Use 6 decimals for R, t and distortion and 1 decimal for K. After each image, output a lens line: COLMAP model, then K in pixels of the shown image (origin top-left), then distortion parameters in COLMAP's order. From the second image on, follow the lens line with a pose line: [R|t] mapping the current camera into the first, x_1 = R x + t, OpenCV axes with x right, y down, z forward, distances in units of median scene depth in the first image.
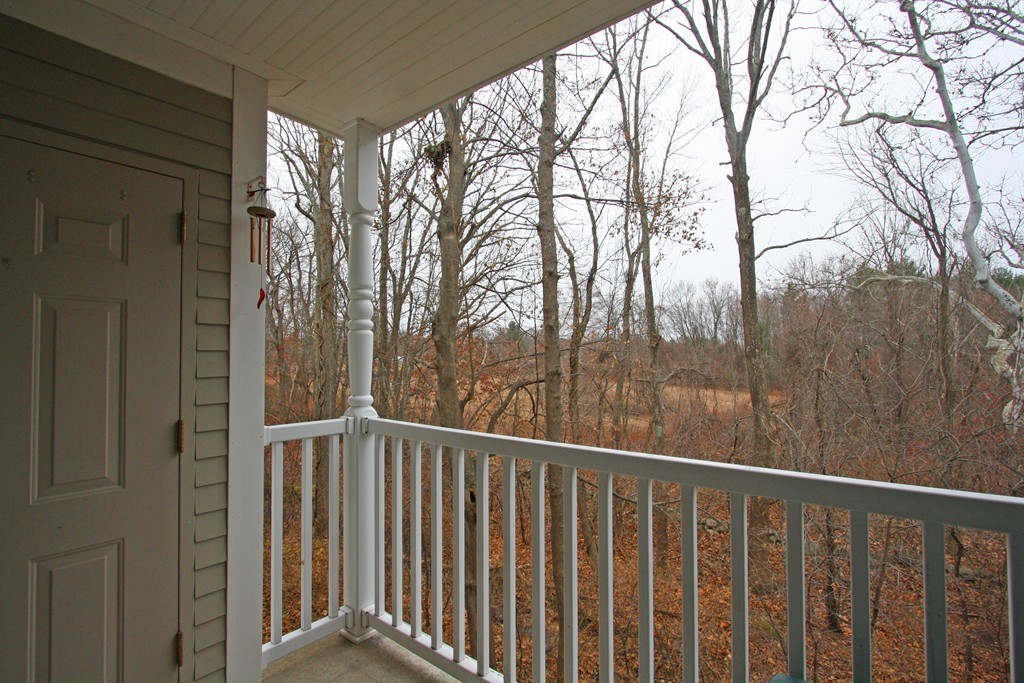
lens RADIAL K [[476.0, 0, 505.6], [0, 476.0, 347.7], [0, 0, 1]] dist [-0.012253, 0.001245]
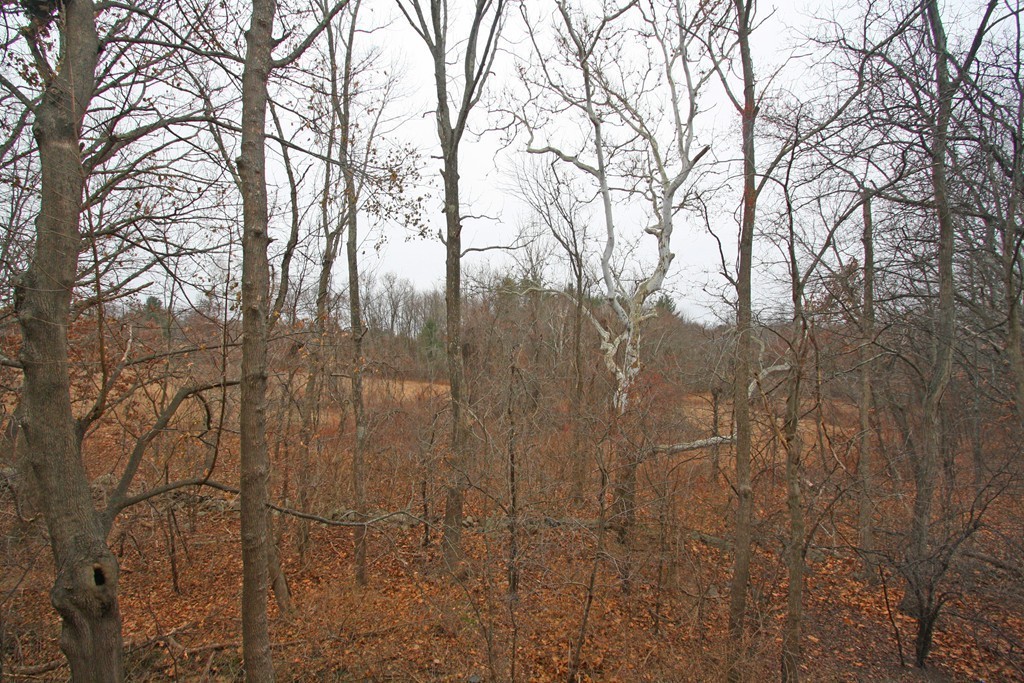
lens RADIAL K [[476.0, 0, 505.6], [0, 476.0, 347.7], [0, 0, 1]] dist [-0.012253, 0.001245]
pose [[0.791524, 0.027281, 0.610529, -0.018984], [-0.040801, 0.999133, 0.008251, -0.005152], [-0.609775, -0.031440, 0.791951, 0.114640]]
